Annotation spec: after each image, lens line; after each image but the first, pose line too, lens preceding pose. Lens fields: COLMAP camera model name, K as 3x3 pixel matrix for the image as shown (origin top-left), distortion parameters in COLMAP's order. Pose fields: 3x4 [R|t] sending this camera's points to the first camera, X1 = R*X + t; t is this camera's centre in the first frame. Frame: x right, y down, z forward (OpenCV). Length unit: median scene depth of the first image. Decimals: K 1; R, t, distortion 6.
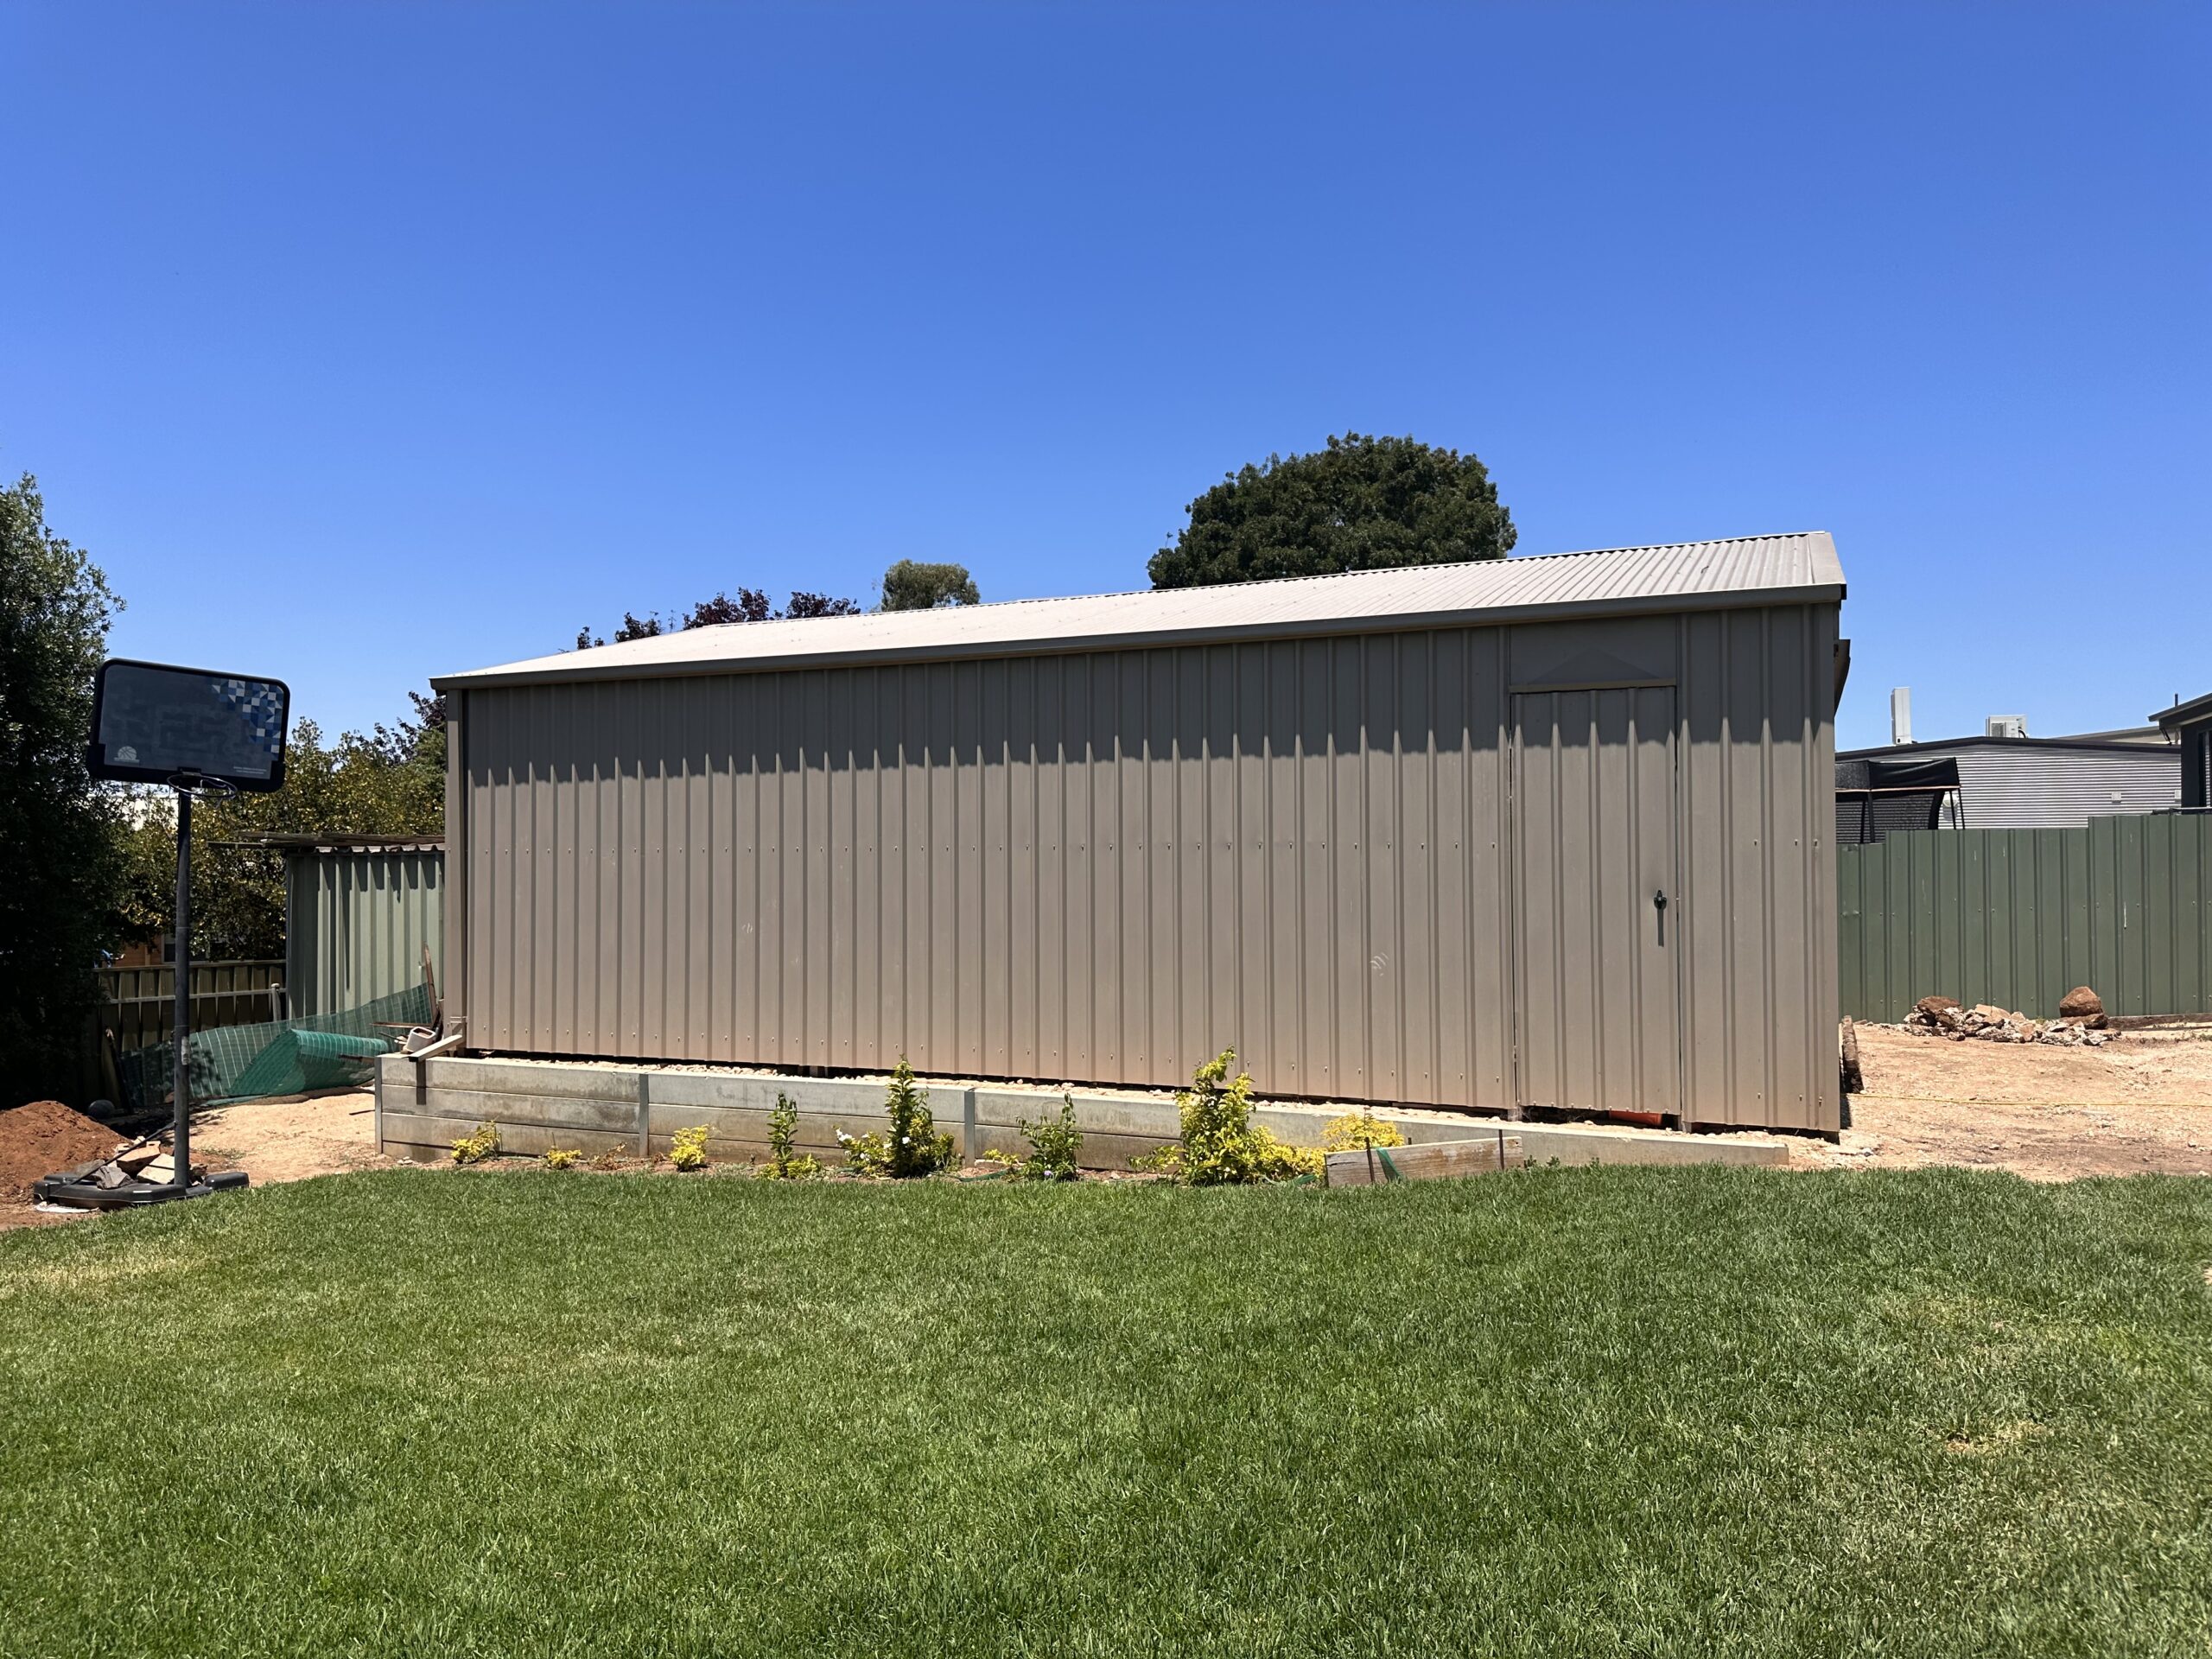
lens RADIAL K [[1552.8, 0, 1104.1], [0, 1552.8, 829.9], [0, 0, 1]] dist [0.035907, -0.035007]
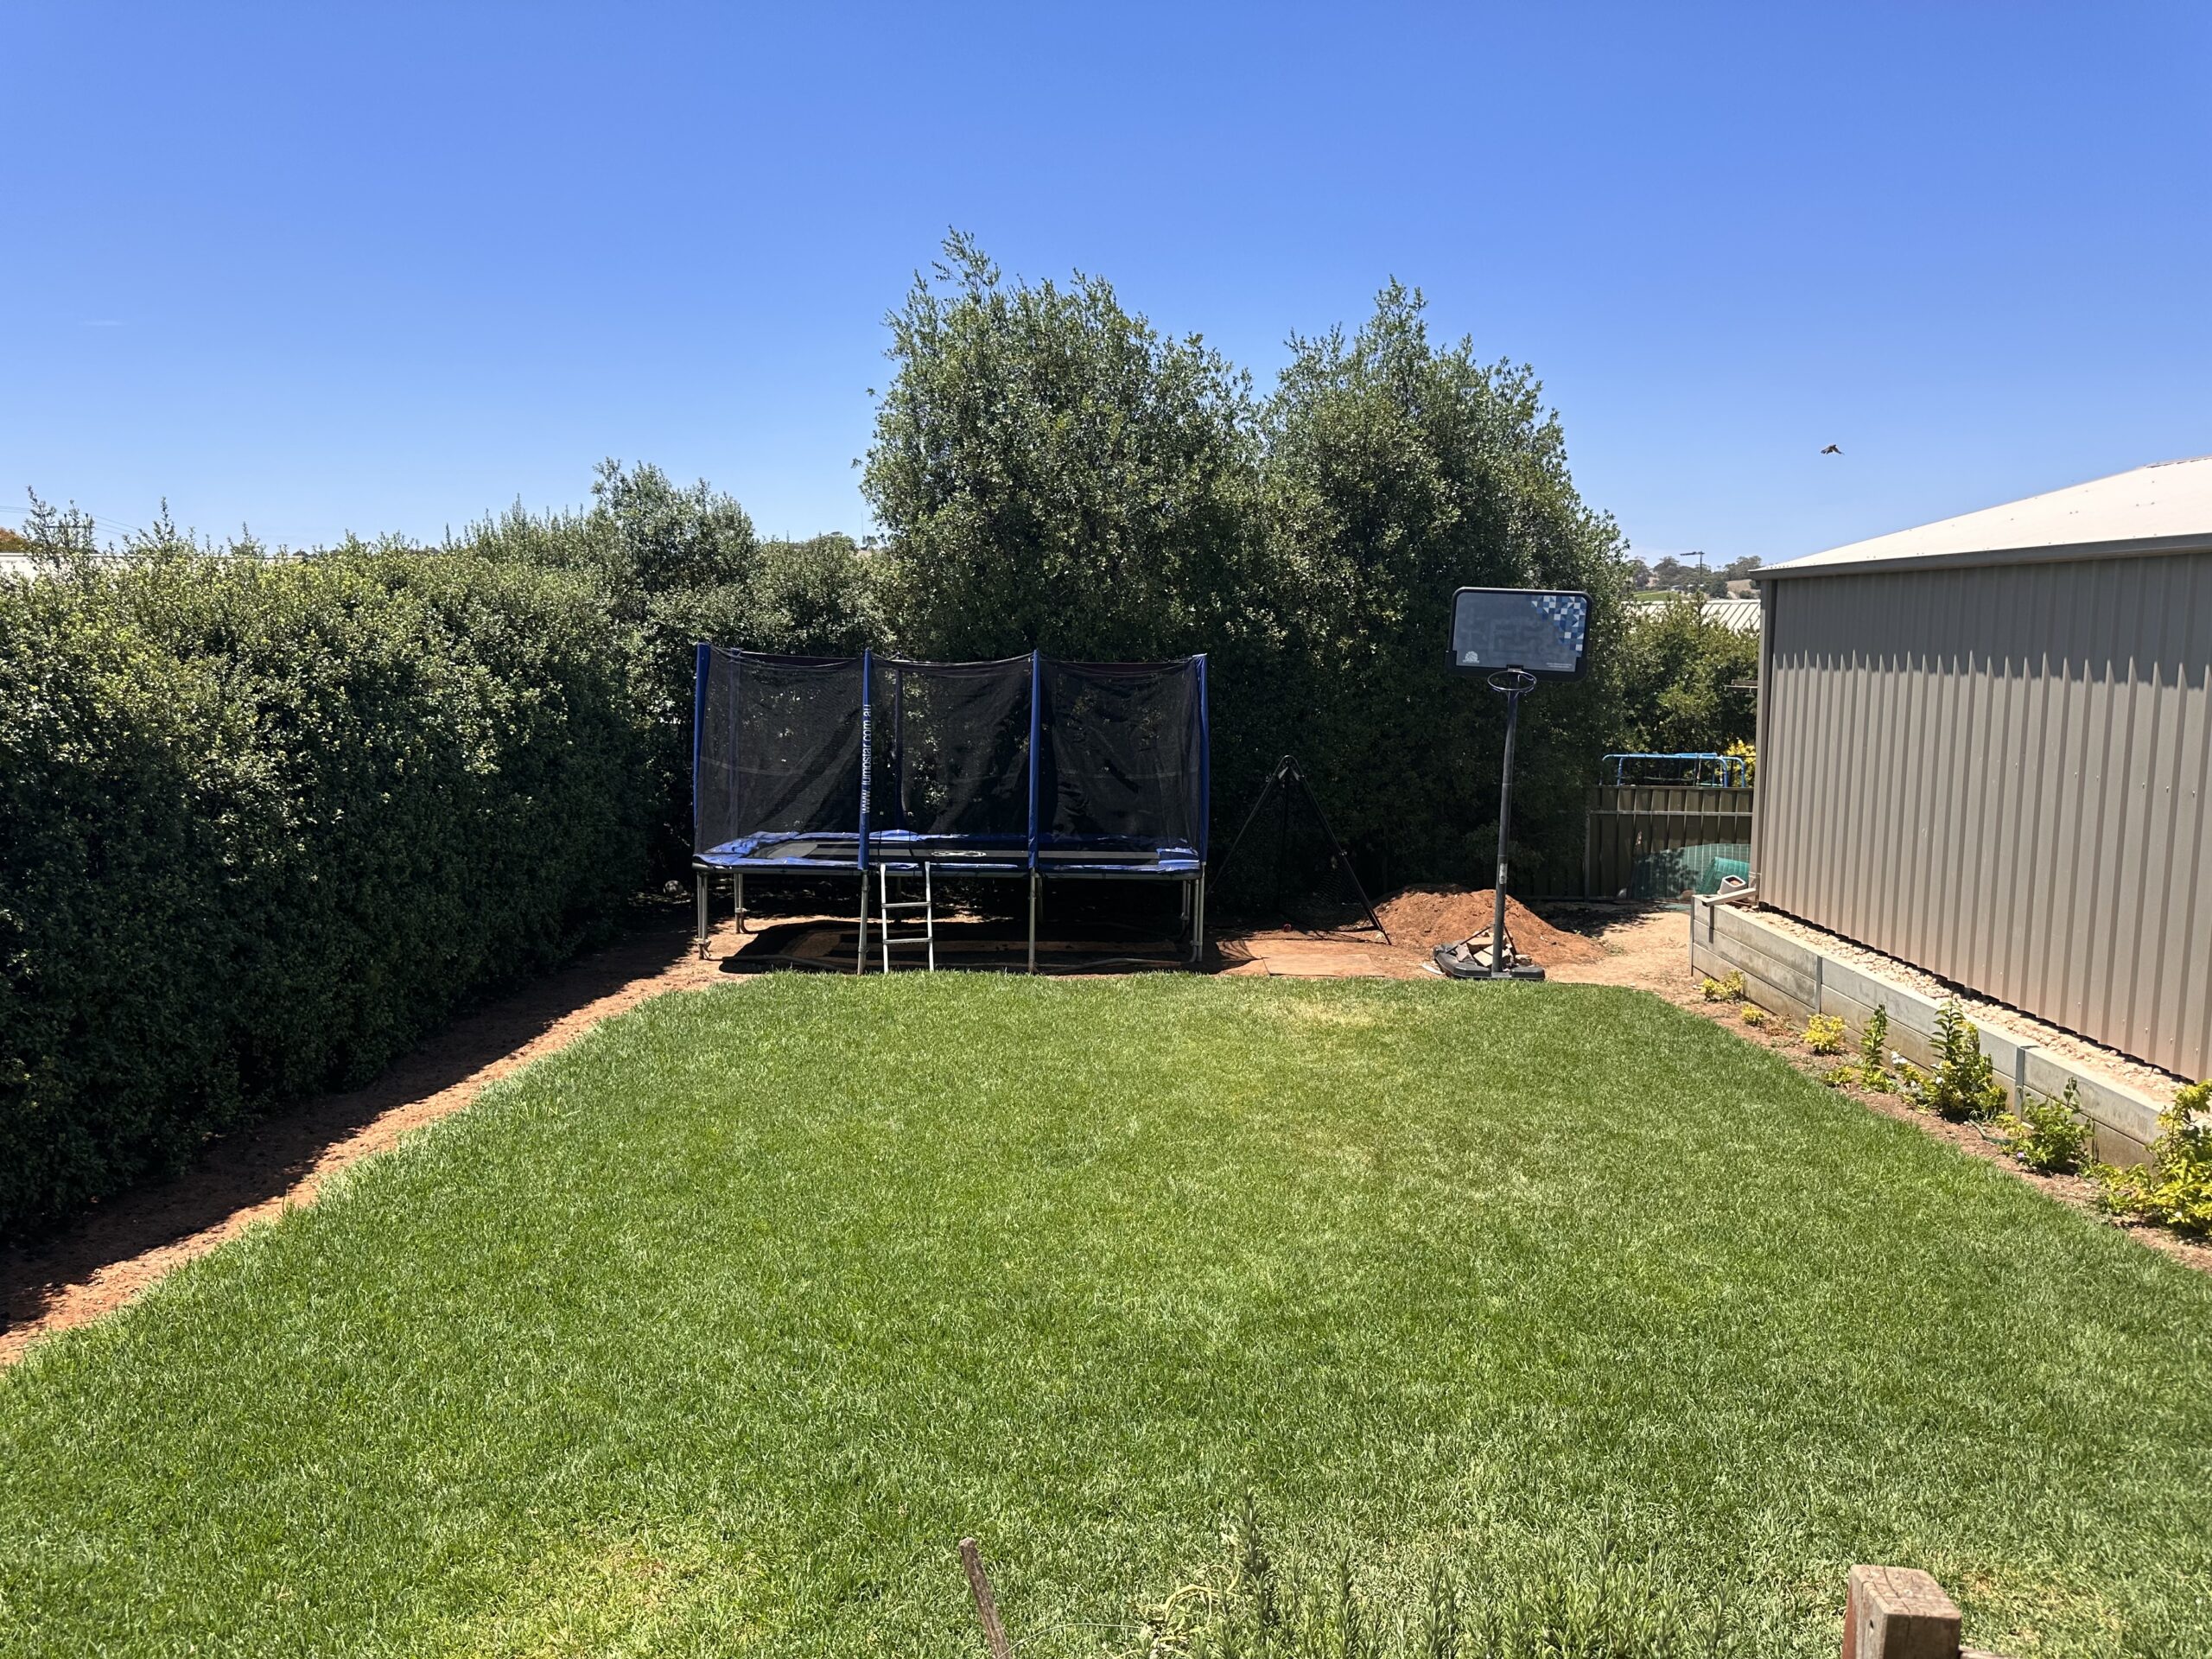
lens RADIAL K [[1552.8, 0, 1101.5], [0, 1552.8, 830.0], [0, 0, 1]] dist [0.035907, -0.035007]
pose [[0.399968, 0.123779, -0.908132, 0.495250], [0.020034, 0.989421, 0.143683, -0.097728], [0.916310, -0.075662, 0.393257, 0.142395]]
